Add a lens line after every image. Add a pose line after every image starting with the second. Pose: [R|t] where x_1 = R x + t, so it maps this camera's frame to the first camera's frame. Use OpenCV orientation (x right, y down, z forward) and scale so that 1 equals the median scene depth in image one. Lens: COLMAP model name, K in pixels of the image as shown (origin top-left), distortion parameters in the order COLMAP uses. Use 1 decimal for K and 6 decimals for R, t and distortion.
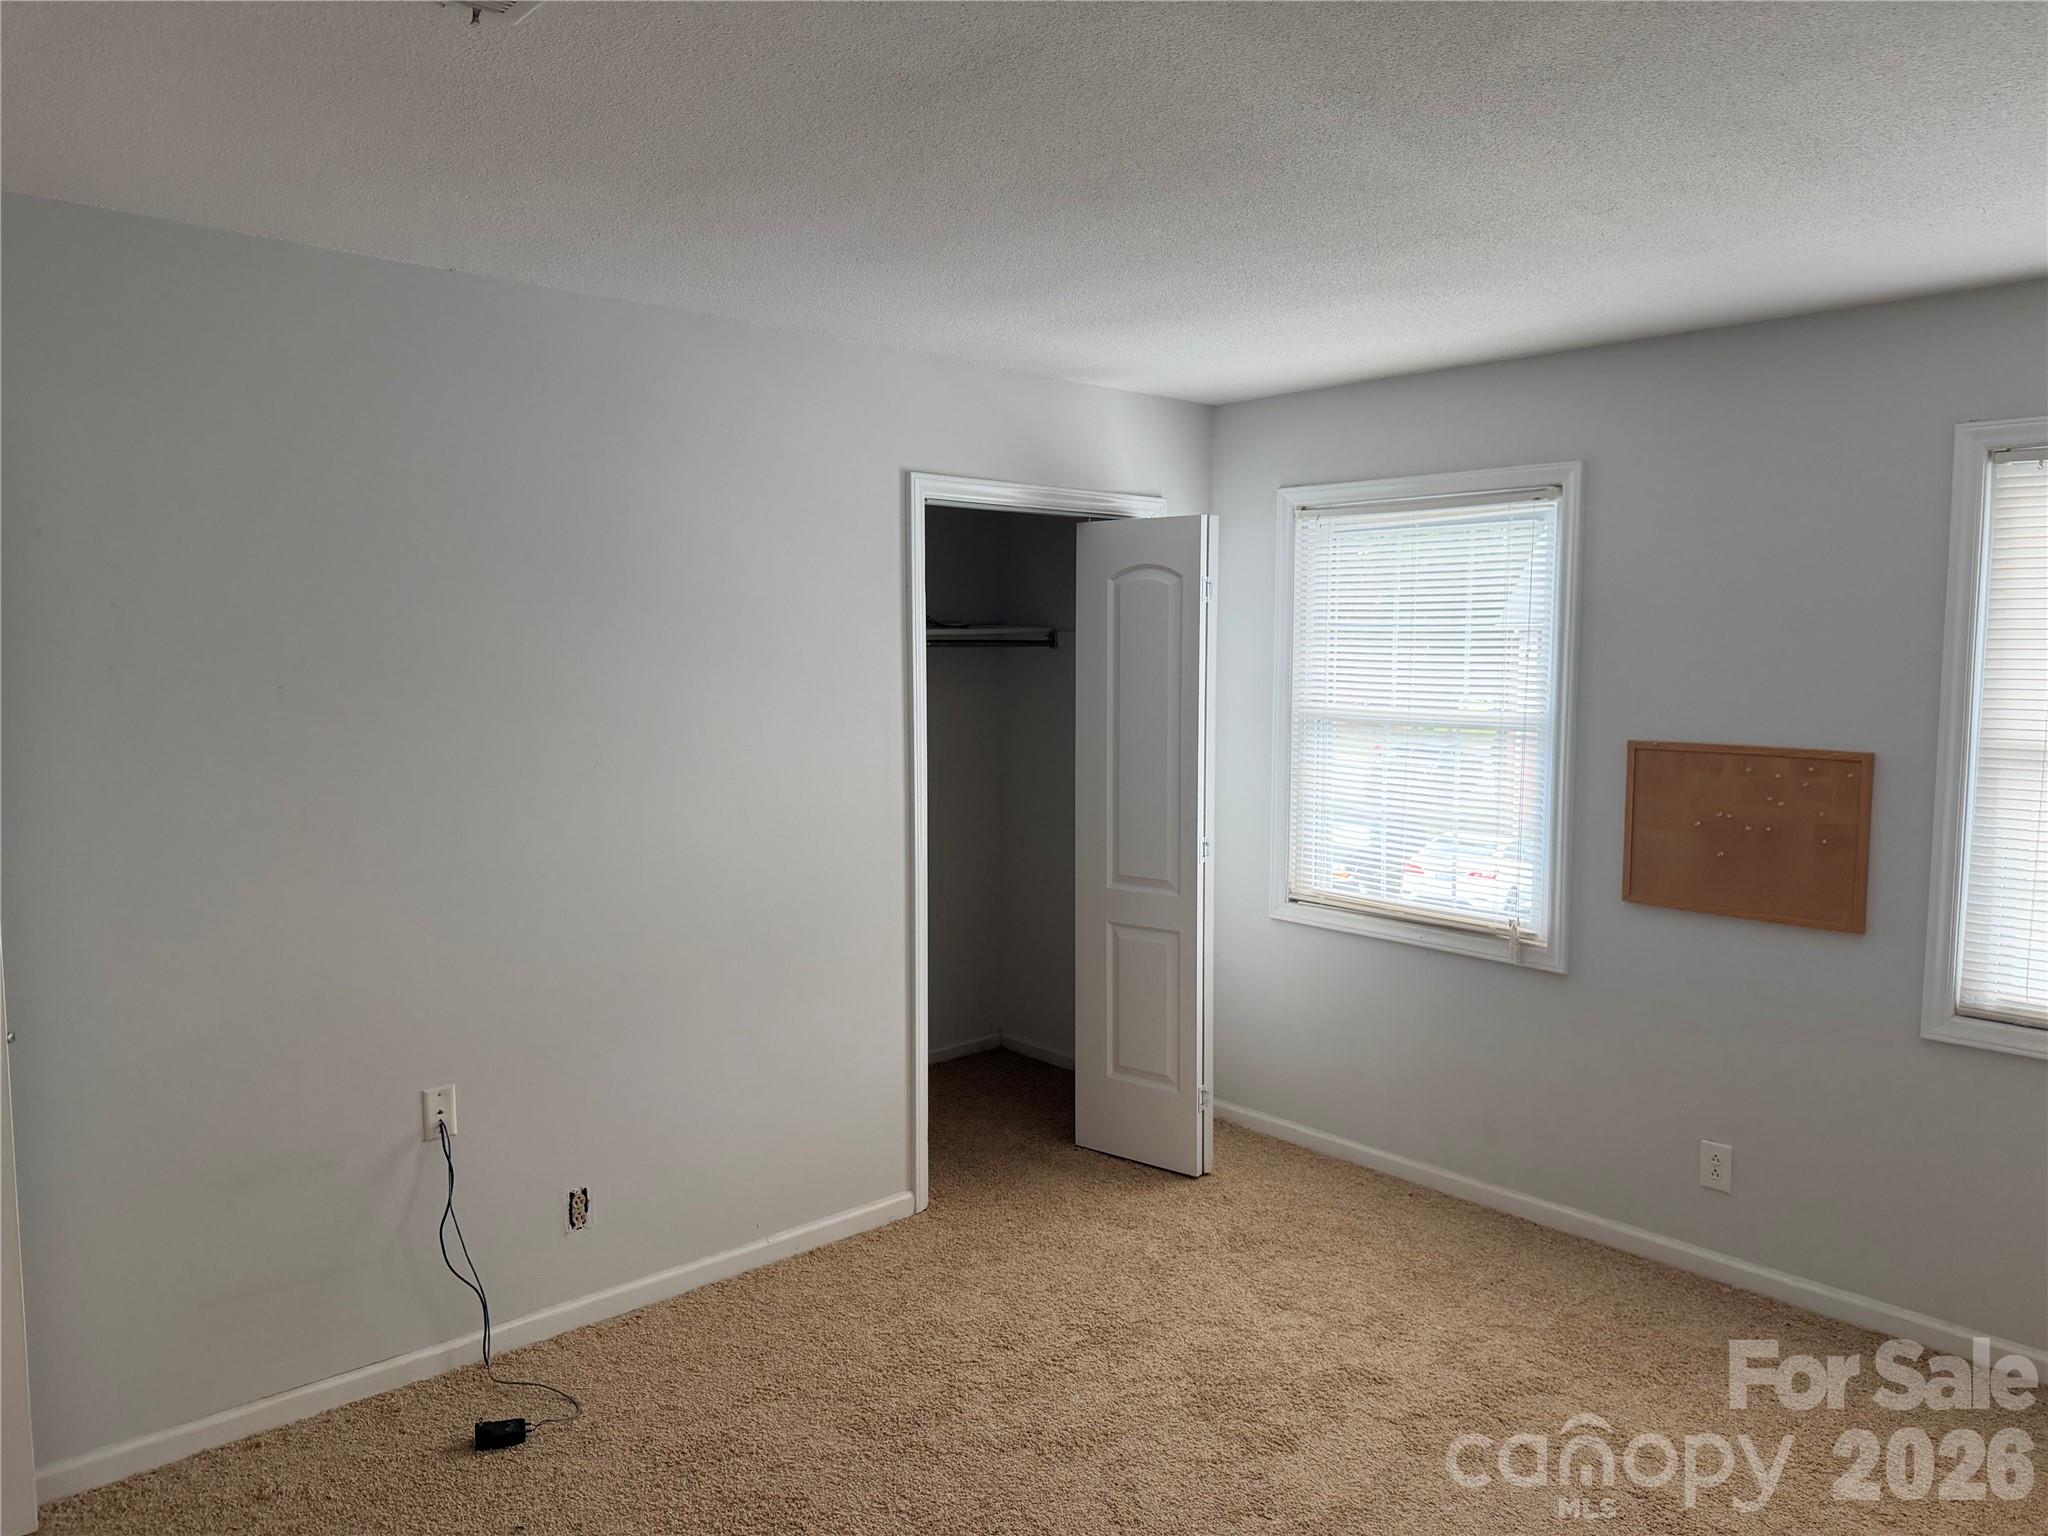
lens RADIAL K [[1445.7, 0, 1111.3], [0, 1445.7, 785.7], [0, 0, 1]] dist [0.100091, -0.174163]
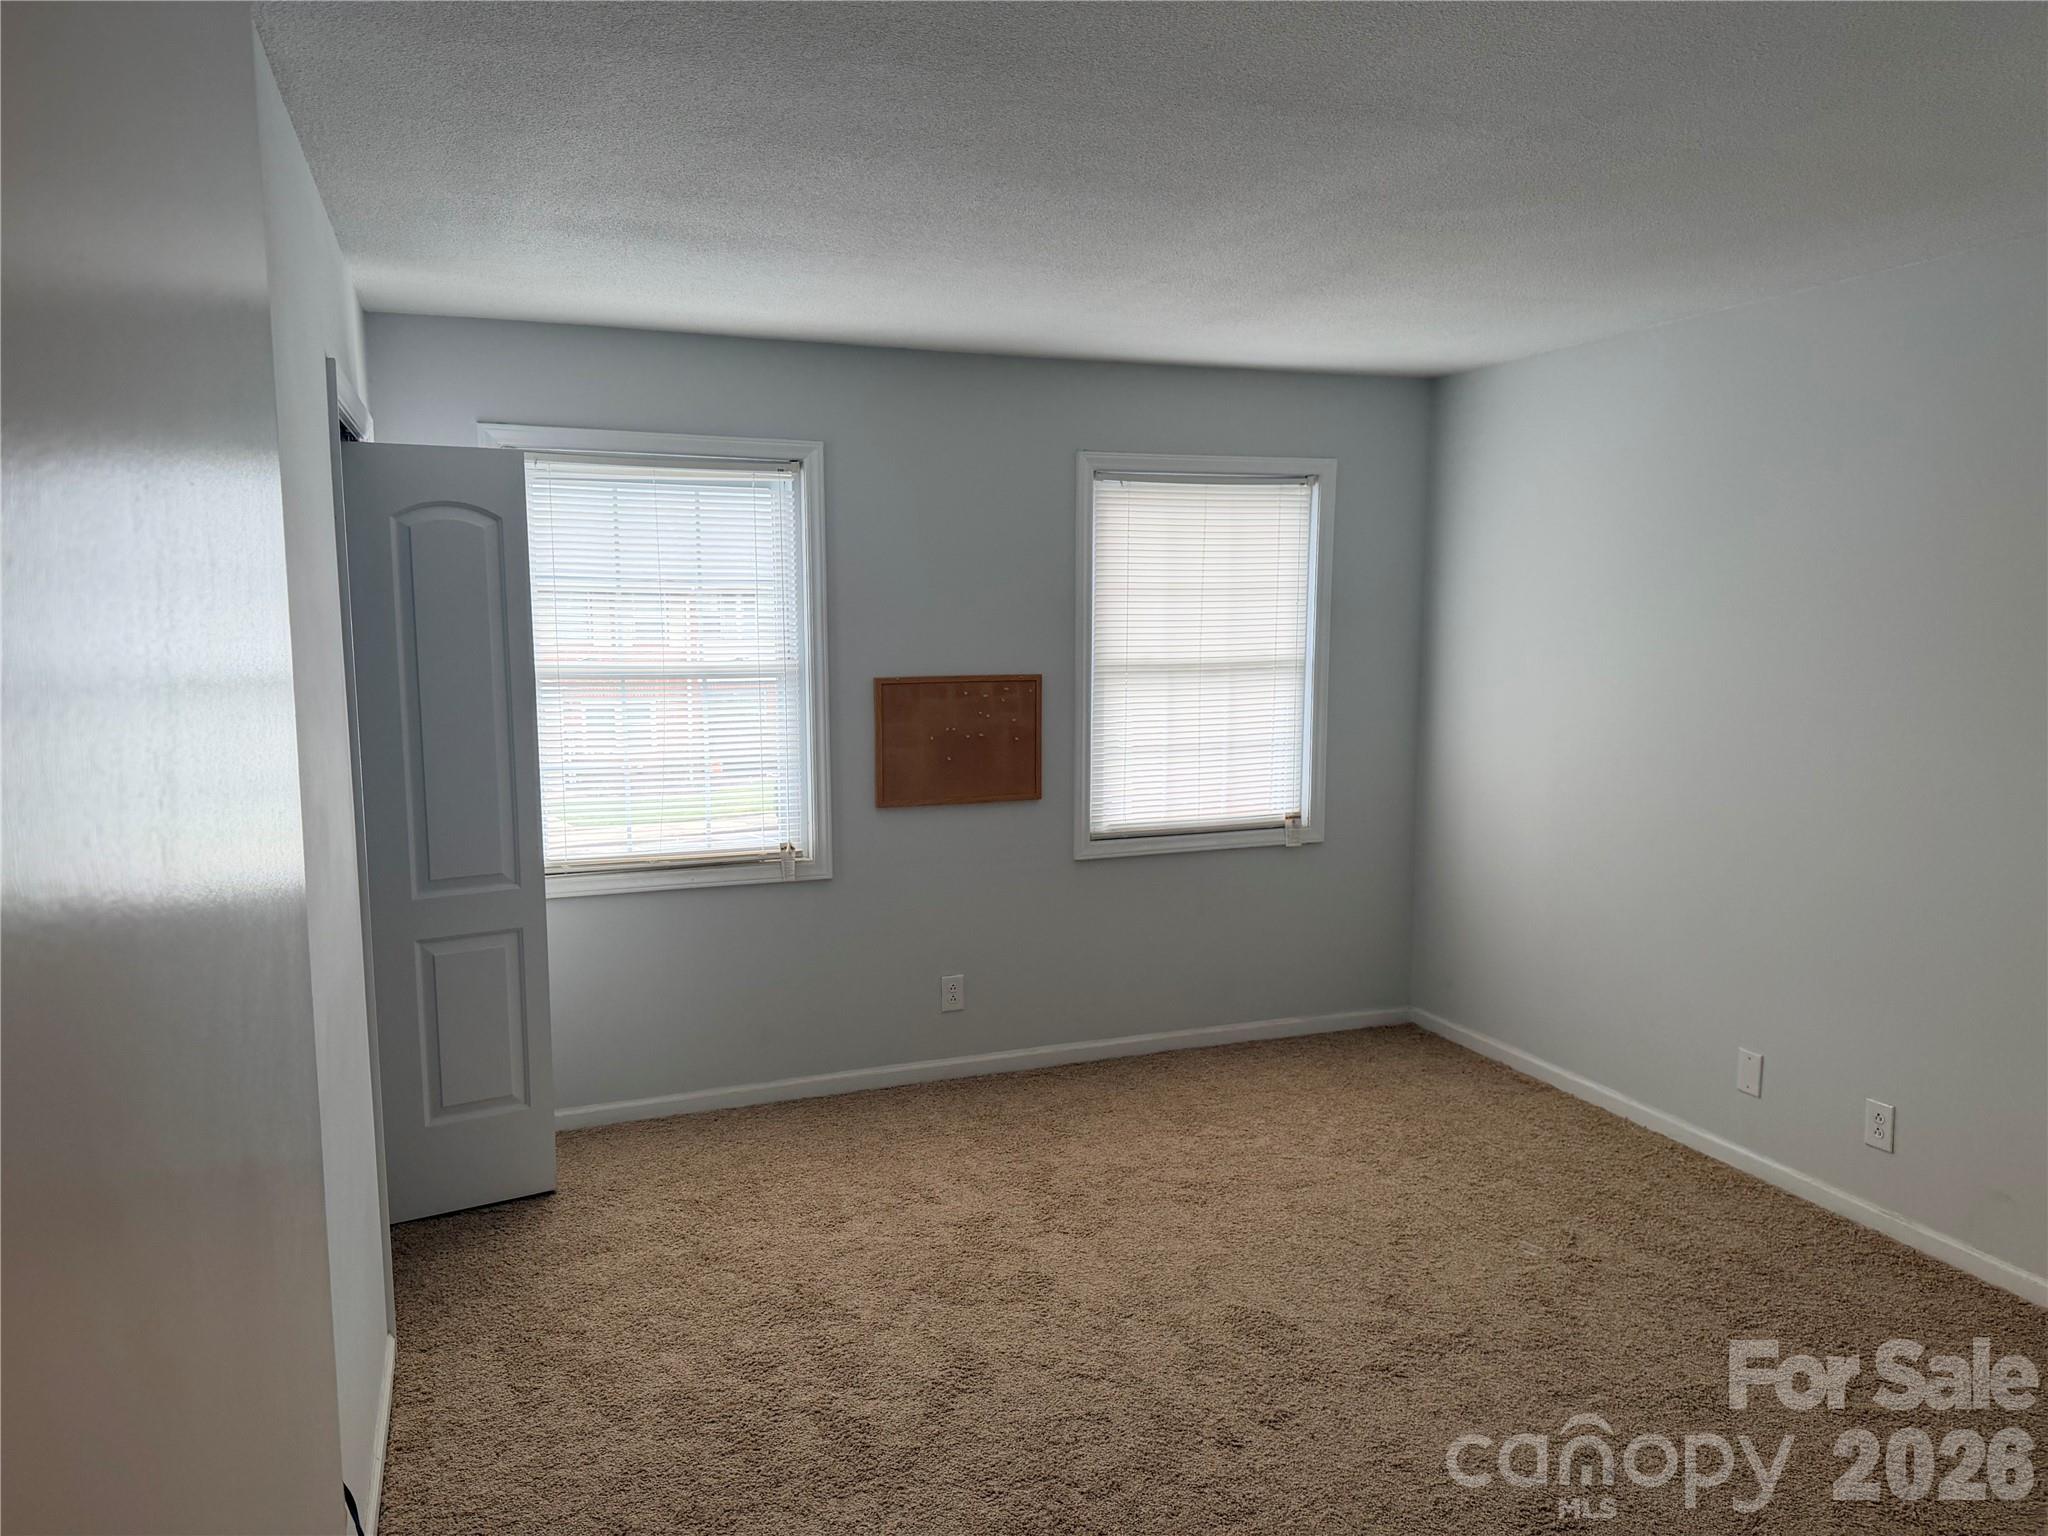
lens RADIAL K [[1444.0, 0, 1024.0], [0, 1444.0, 768.0], [0, 0, 1]] dist [0.107803, -0.123308]
pose [[0.374964, -0.120501, 0.919174, -0.747358], [0.087068, 0.991711, 0.094492, -0.061236], [-0.922942, 0.044600, 0.382348, 0.432508]]
